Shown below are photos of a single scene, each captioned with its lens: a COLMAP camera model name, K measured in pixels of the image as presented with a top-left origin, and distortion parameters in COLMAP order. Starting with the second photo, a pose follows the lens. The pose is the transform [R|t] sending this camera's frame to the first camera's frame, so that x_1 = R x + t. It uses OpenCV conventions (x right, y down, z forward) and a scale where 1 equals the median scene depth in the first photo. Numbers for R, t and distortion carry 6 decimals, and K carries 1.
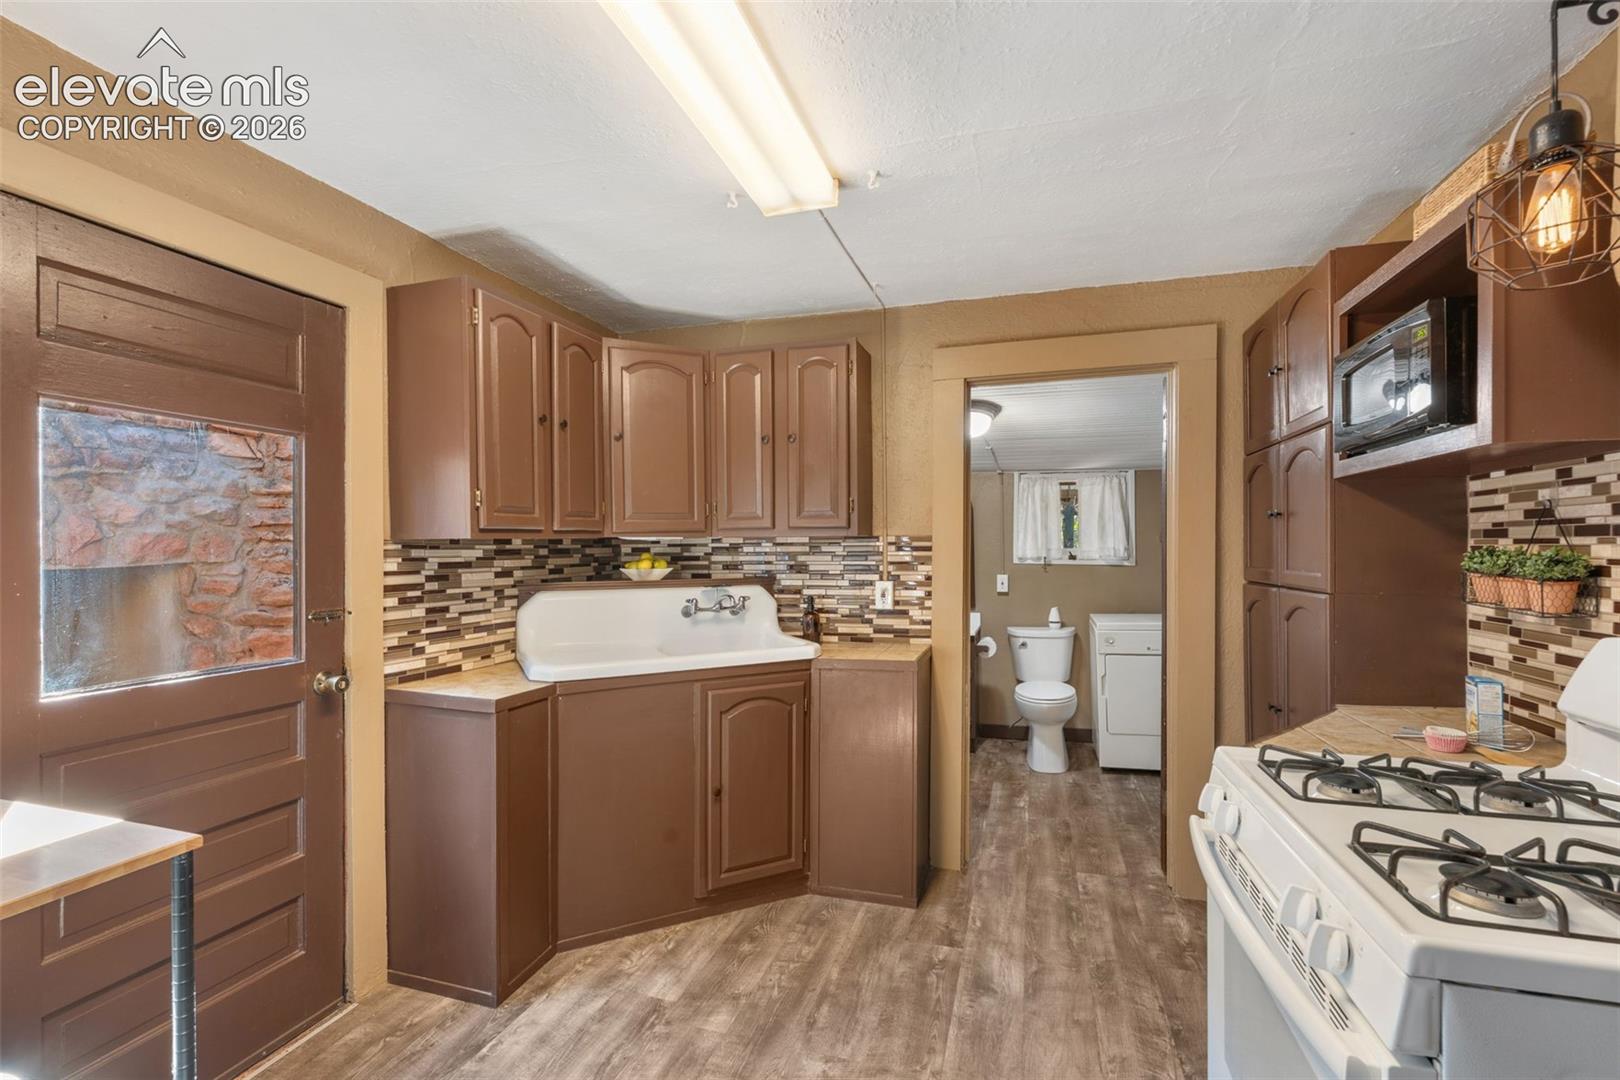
lens RADIAL K [[721.9, 0, 798.0], [0, 721.9, 547.5], [0, 0, 1]] dist [-0.002664, -0.000602]
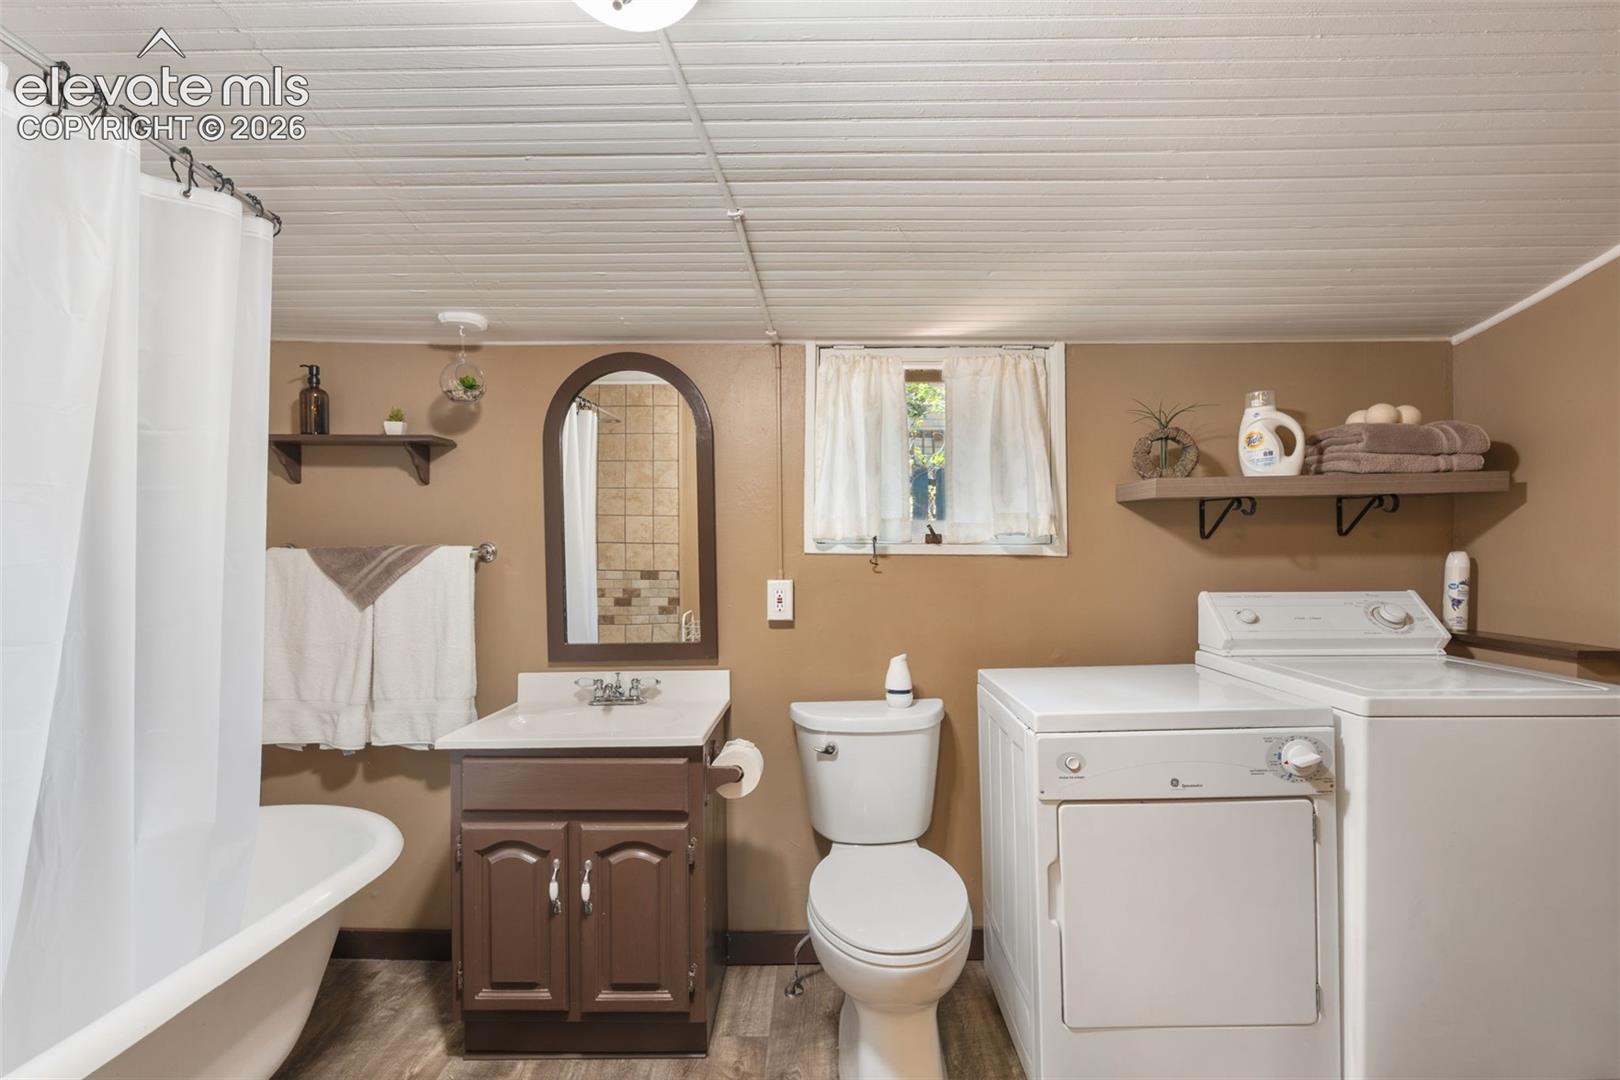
lens RADIAL K [[721.9, 0, 813.2], [0, 721.9, 553.5], [0, 0, 1]] dist [-0.002664, -0.000602]
pose [[0.956874, 0.002862, 0.290488, 0.293598], [-0.001114, 0.999980, -0.006183, 0.041423], [-0.290500, 0.005593, 0.956859, 0.967608]]
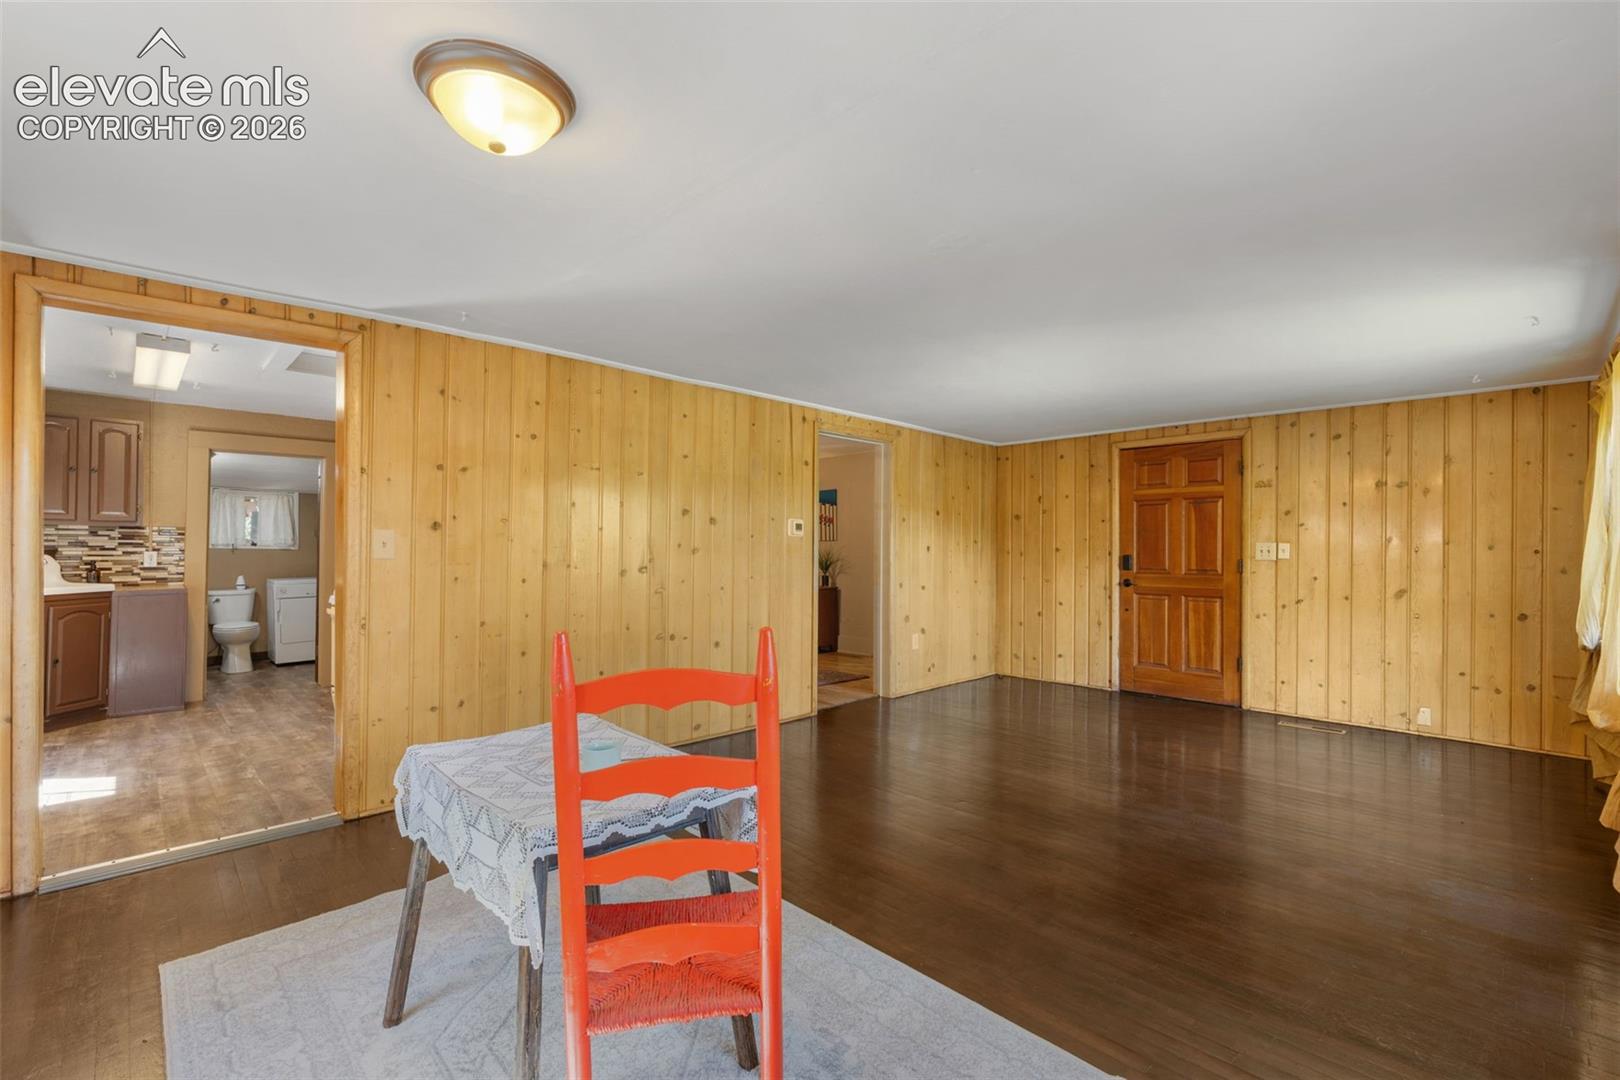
lens RADIAL K [[721.9, 0, 811.3], [0, 721.9, 543.0], [0, 0, 1]] dist [-0.002664, -0.000602]
pose [[0.476817, 0.015071, 0.878873, -0.685547], [-0.005648, 0.999885, -0.014081, 0.041953], [-0.878984, 0.001750, 0.476847, -1.331195]]
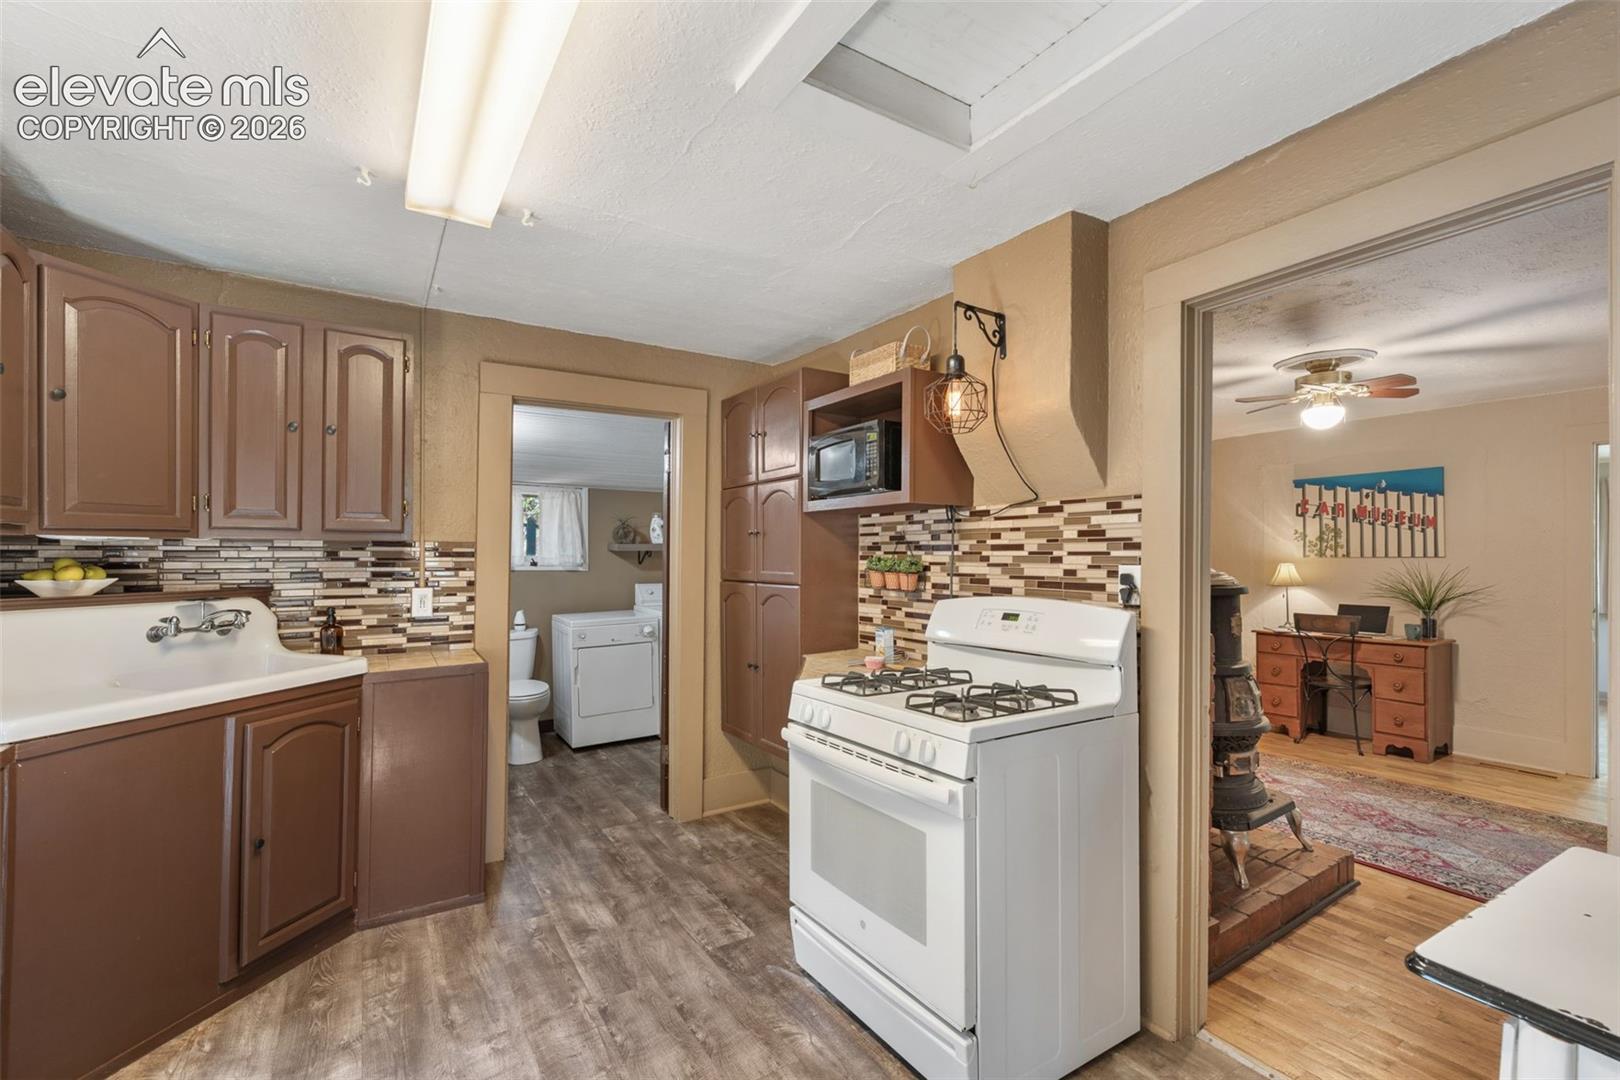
lens RADIAL K [[721.9, 0, 806.9], [0, 721.9, 552.2], [0, 0, 1]] dist [-0.002664, -0.000602]
pose [[0.649145, 0.009618, 0.760604, -0.286538], [-0.006504, 0.999954, -0.007093, 0.002197], [-0.760637, -0.000343, 0.649178, -0.022148]]
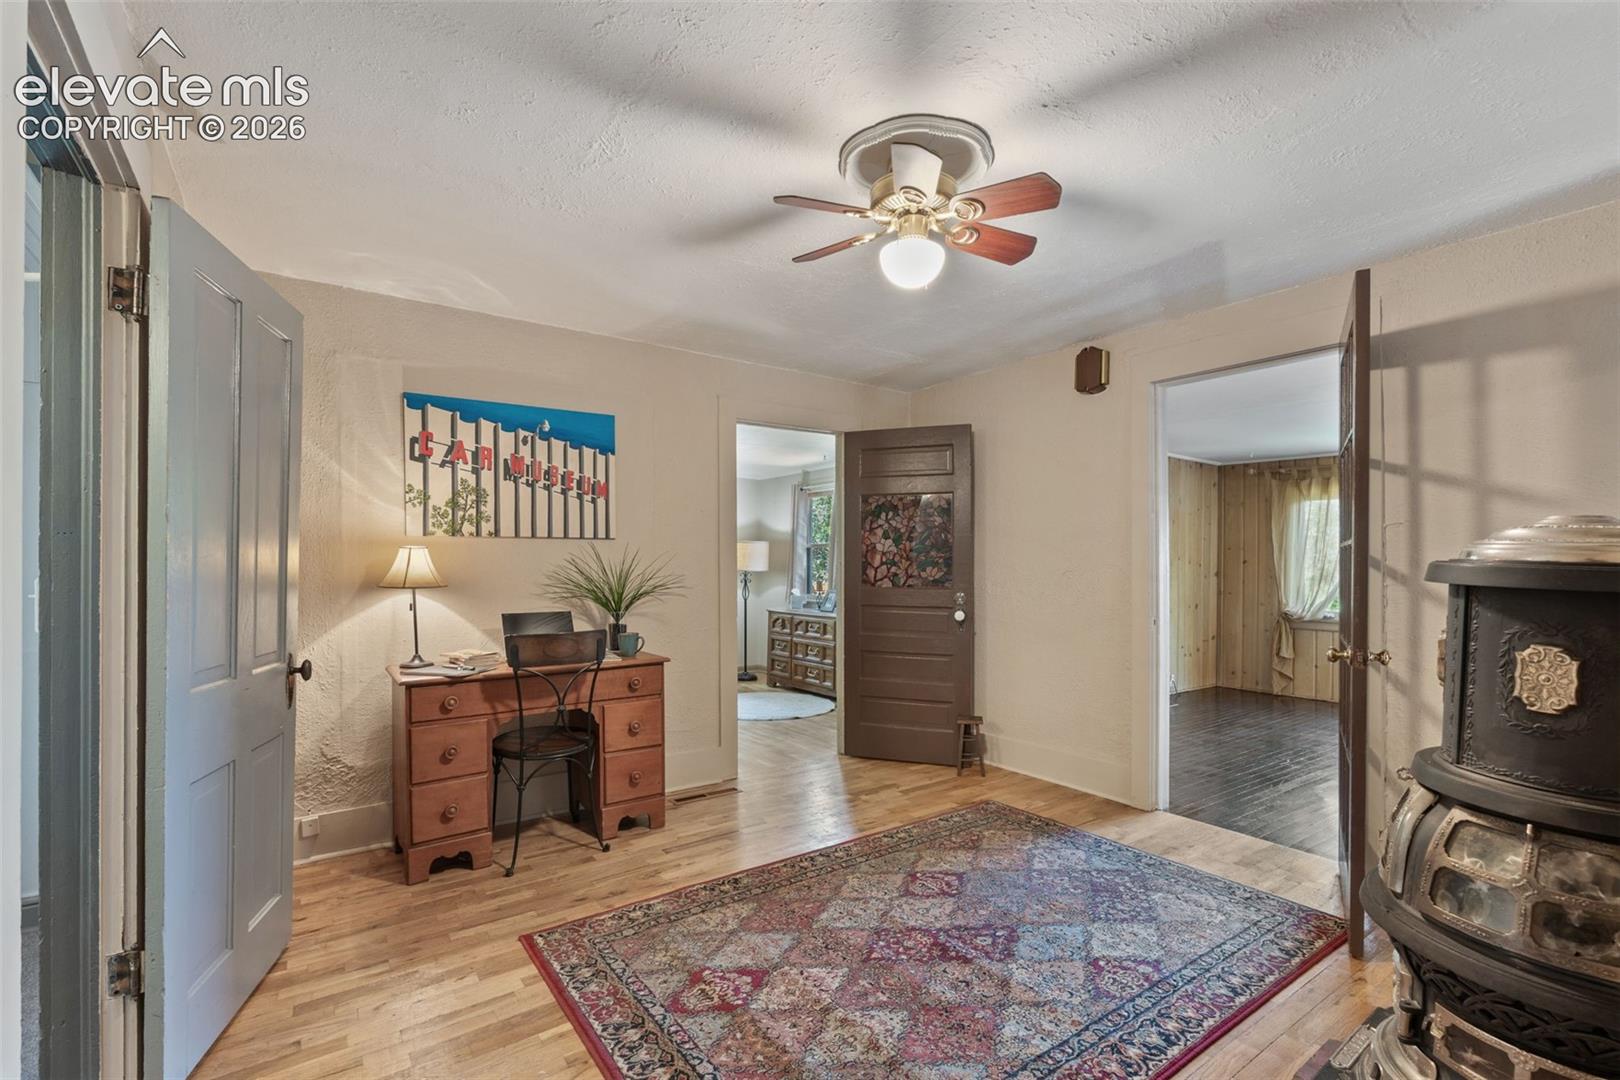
lens RADIAL K [[721.9, 0, 816.1], [0, 721.9, 567.5], [0, 0, 1]] dist [-0.002664, -0.000602]
pose [[-0.800032, -0.002479, 0.599952, 0.879543], [-0.000342, 0.999993, 0.003676, 0.035350], [-0.599957, 0.002736, -0.800027, 0.694858]]
